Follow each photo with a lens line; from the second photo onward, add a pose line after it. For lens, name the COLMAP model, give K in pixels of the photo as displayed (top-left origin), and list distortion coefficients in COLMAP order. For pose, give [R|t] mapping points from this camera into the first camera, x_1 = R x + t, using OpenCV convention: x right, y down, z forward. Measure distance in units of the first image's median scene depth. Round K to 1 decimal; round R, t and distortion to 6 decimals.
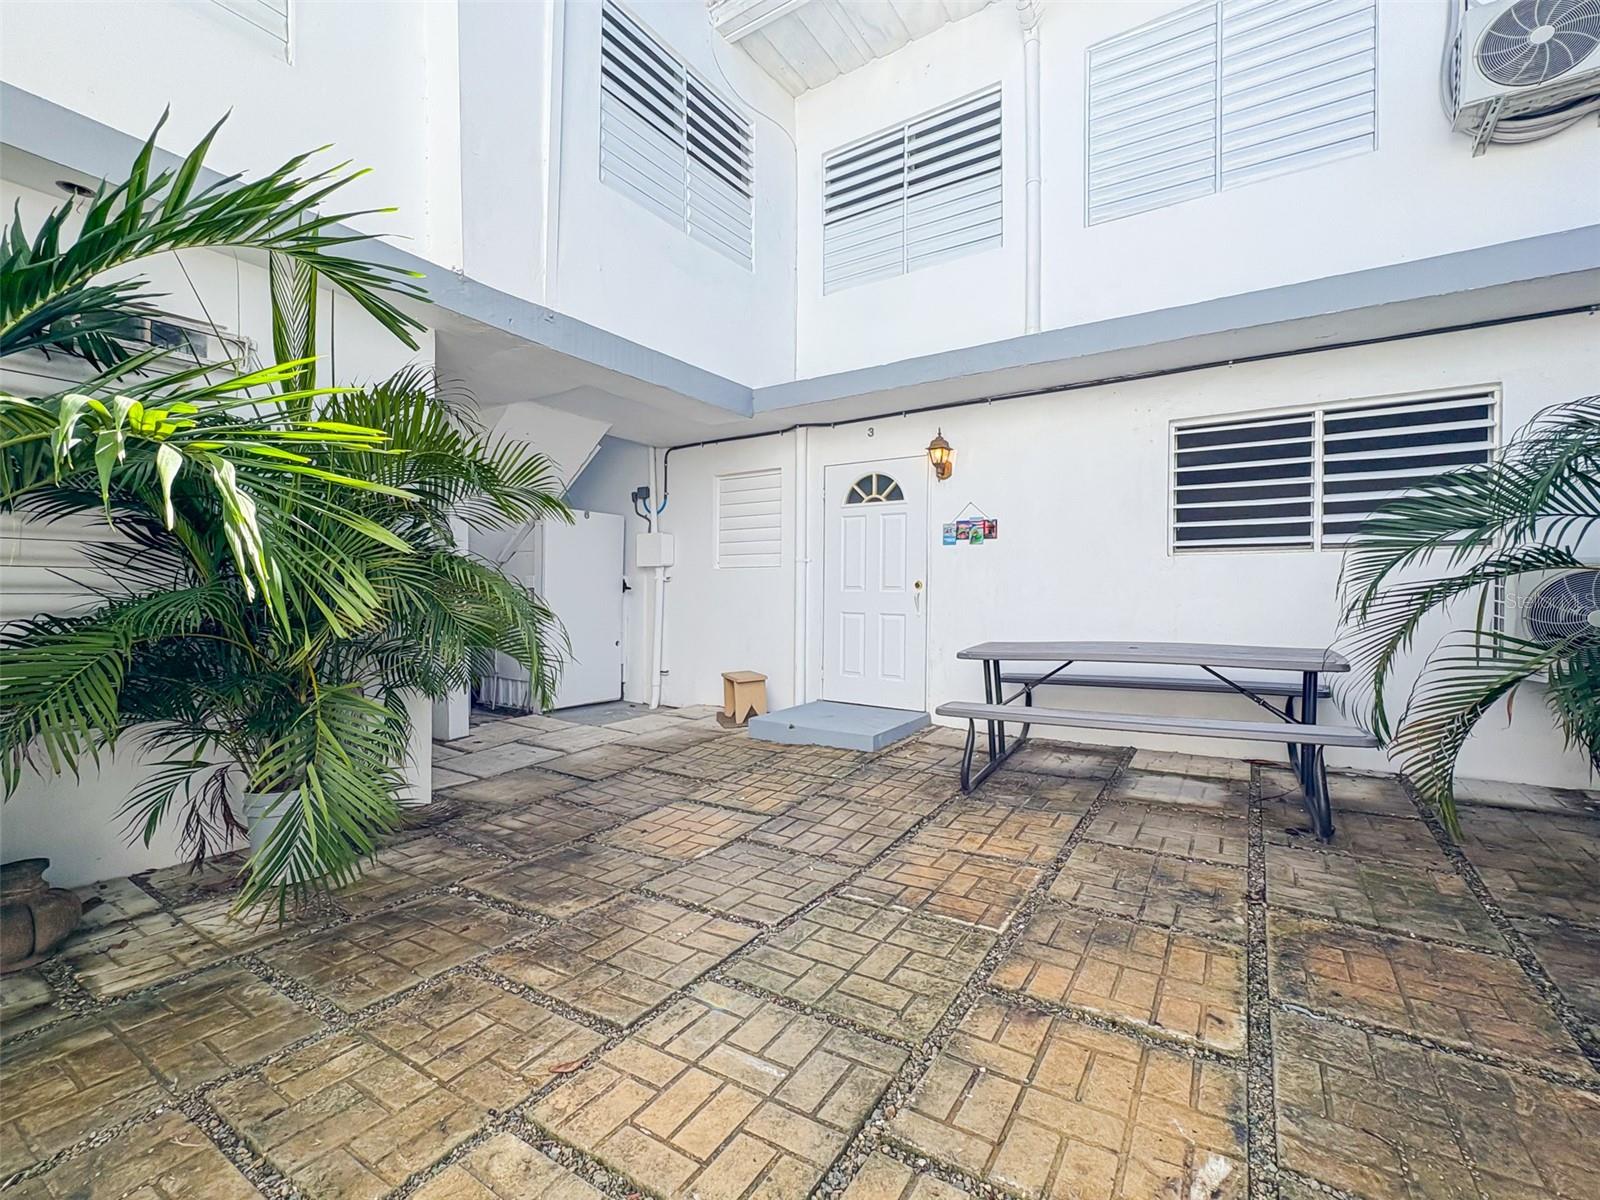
lens RADIAL K [[643.8, 0, 801.5], [0, 643.8, 588.2], [0, 0, 1]] dist [0.000755, 0.000190]
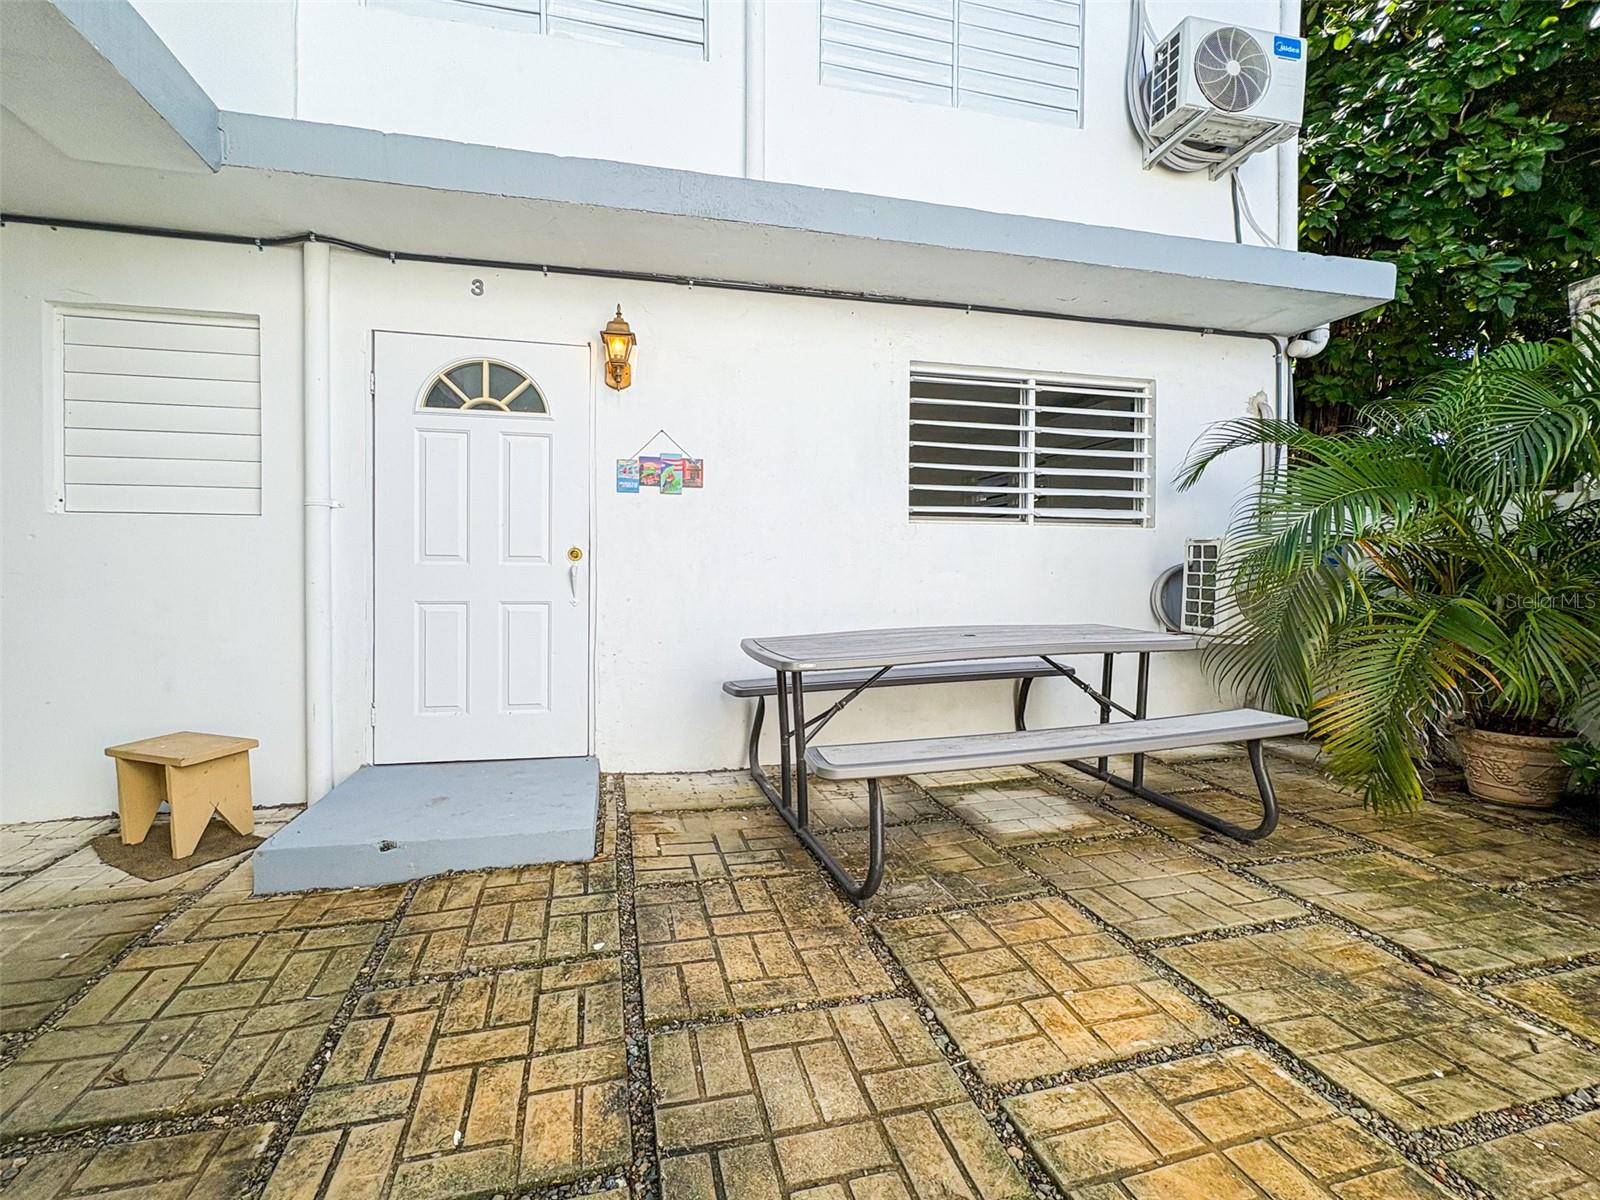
lens RADIAL K [[691.4, 0, 800.0], [0, 691.4, 584.3], [0, 0, 1]] dist [0.000450, -0.000073]
pose [[0.704280, -0.010625, 0.709843, -0.198839], [-0.002447, 0.999846, 0.017394, 0.017544], [-0.709918, -0.013987, 0.704145, 0.540318]]
